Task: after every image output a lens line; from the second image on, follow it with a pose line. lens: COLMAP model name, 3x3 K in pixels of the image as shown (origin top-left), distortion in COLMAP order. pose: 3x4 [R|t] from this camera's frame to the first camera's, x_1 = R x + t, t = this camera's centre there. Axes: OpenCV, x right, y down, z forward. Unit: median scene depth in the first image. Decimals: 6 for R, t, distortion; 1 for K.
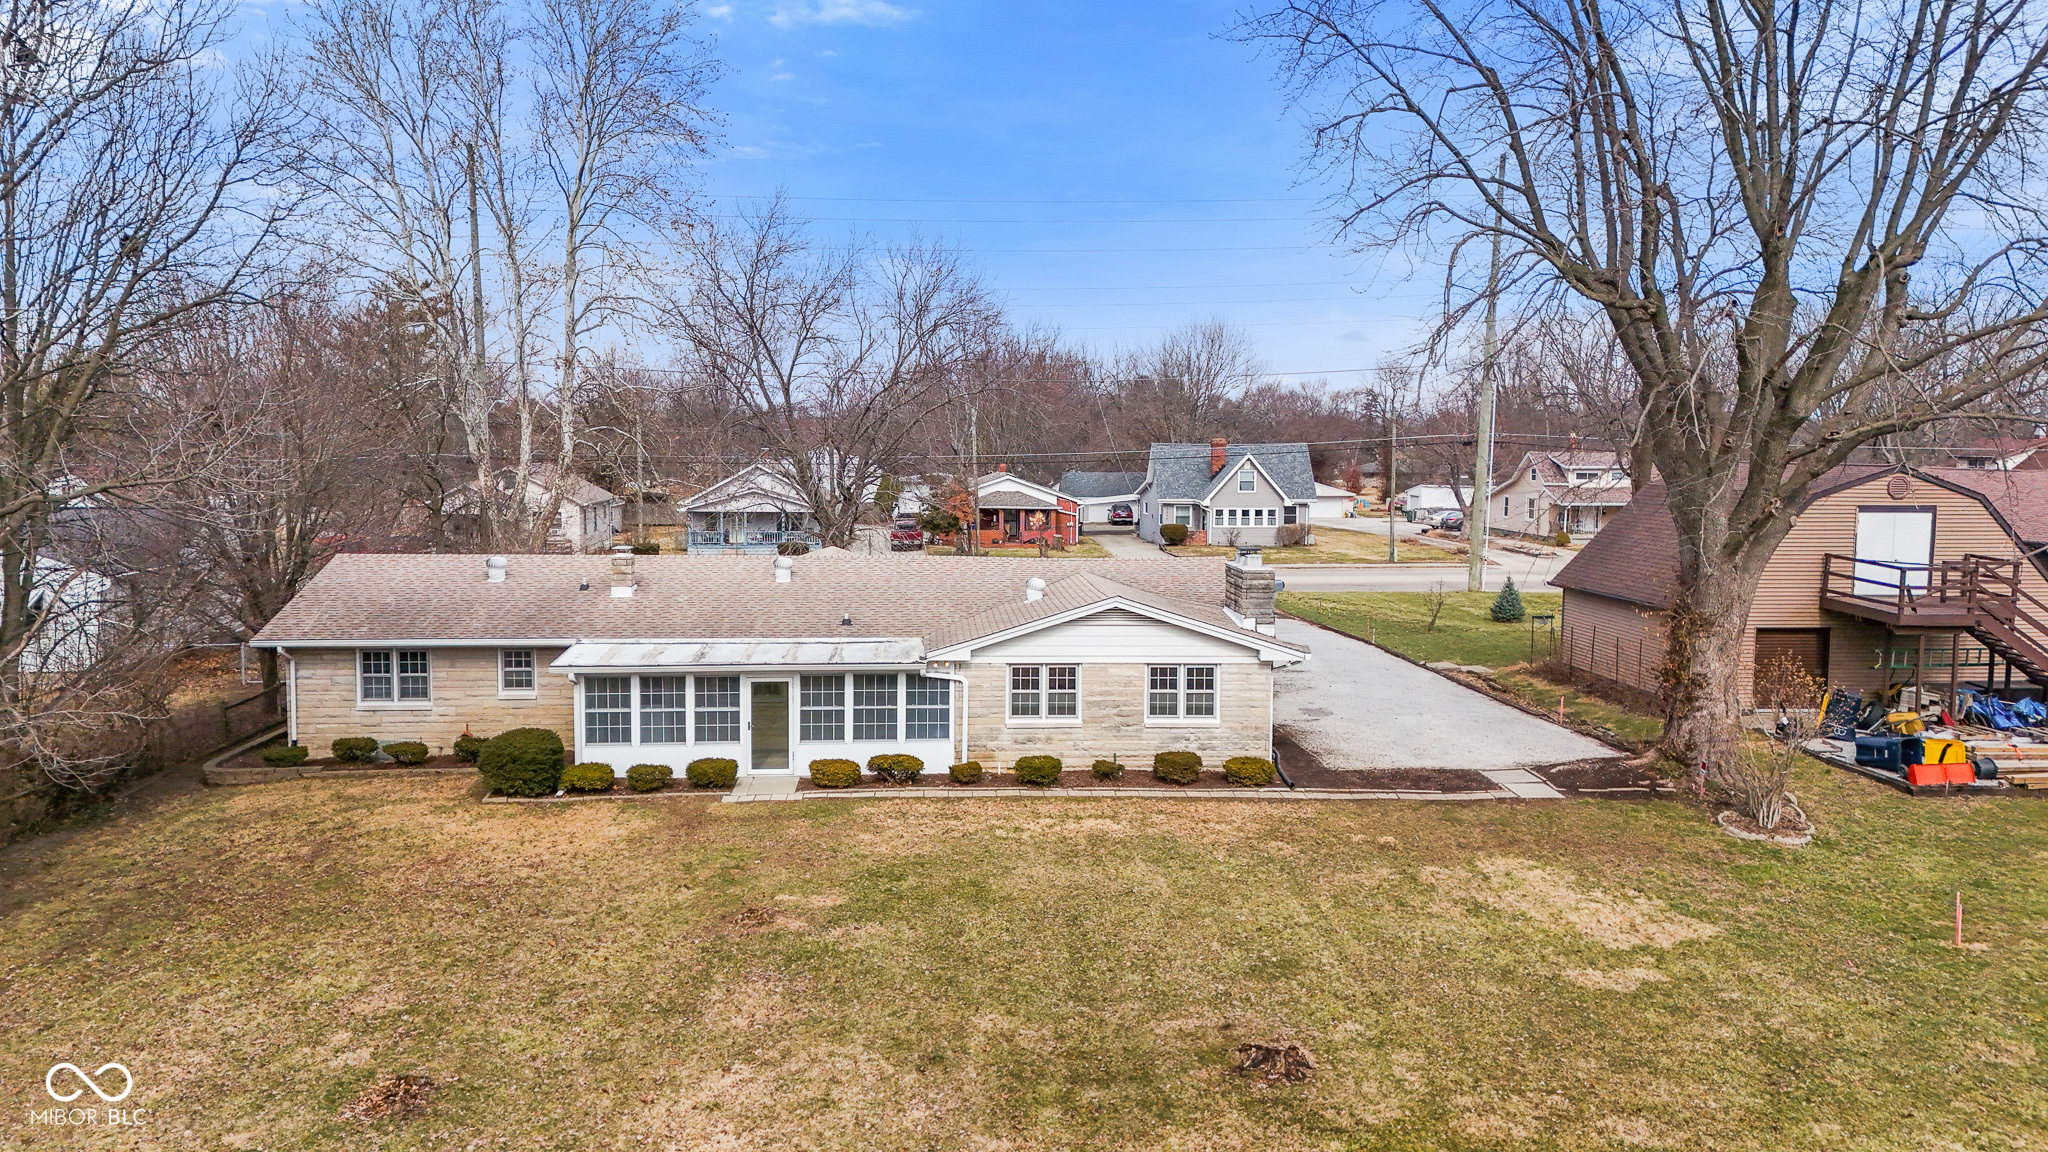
lens RADIAL K [[1419.4, 0, 1024.0], [0, 1419.4, 576.0], [0, 0, 1]] dist [0.104490, -0.155722]
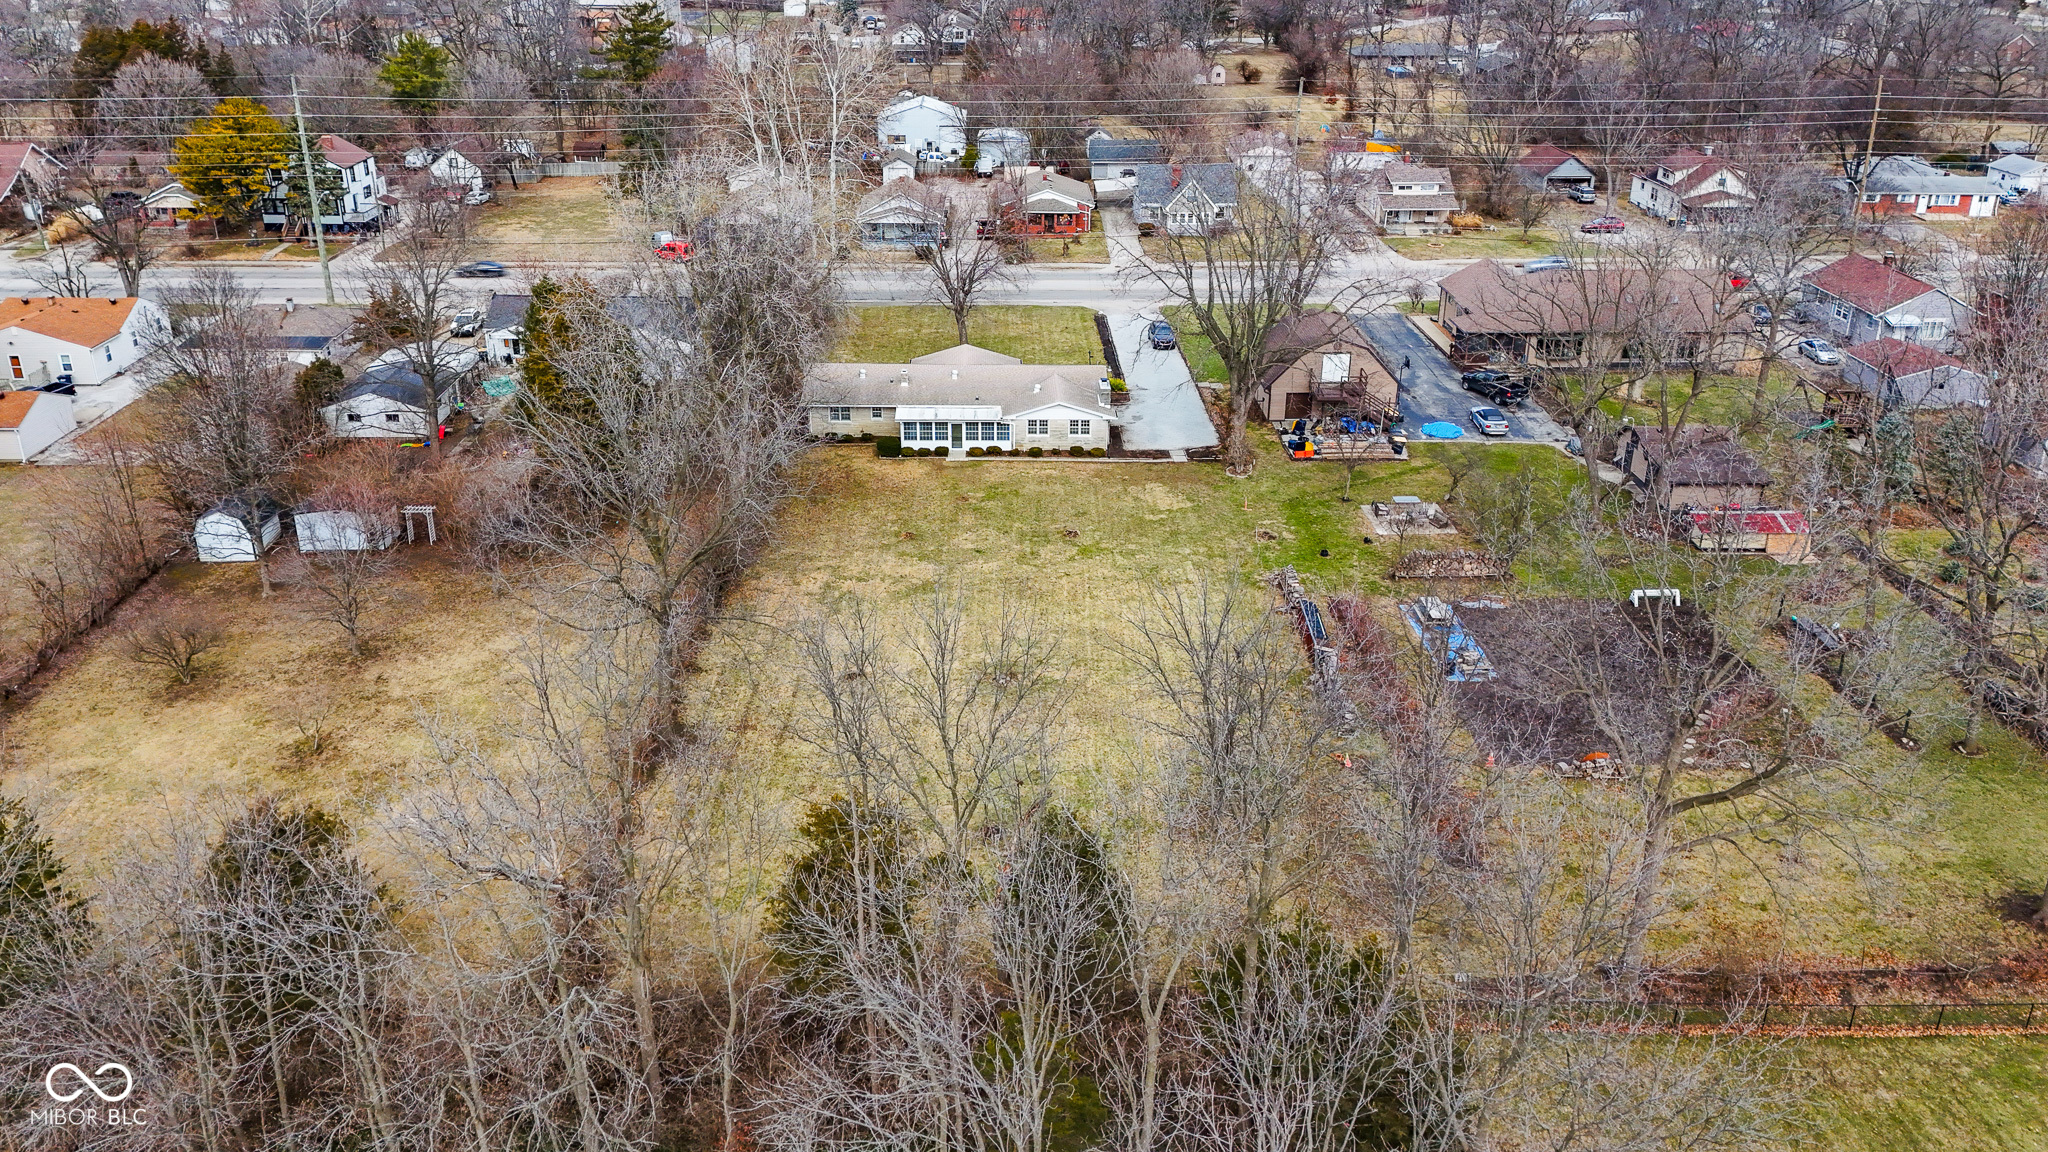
lens RADIAL K [[1419.4, 0, 1024.0], [0, 1419.4, 576.0], [0, 0, 1]] dist [0.104490, -0.155722]
pose [[0.998905, 0.021362, -0.041620, 0.129281], [-0.004900, 0.932540, 0.361034, -0.807922], [0.046524, -0.360435, 0.931624, -2.266438]]
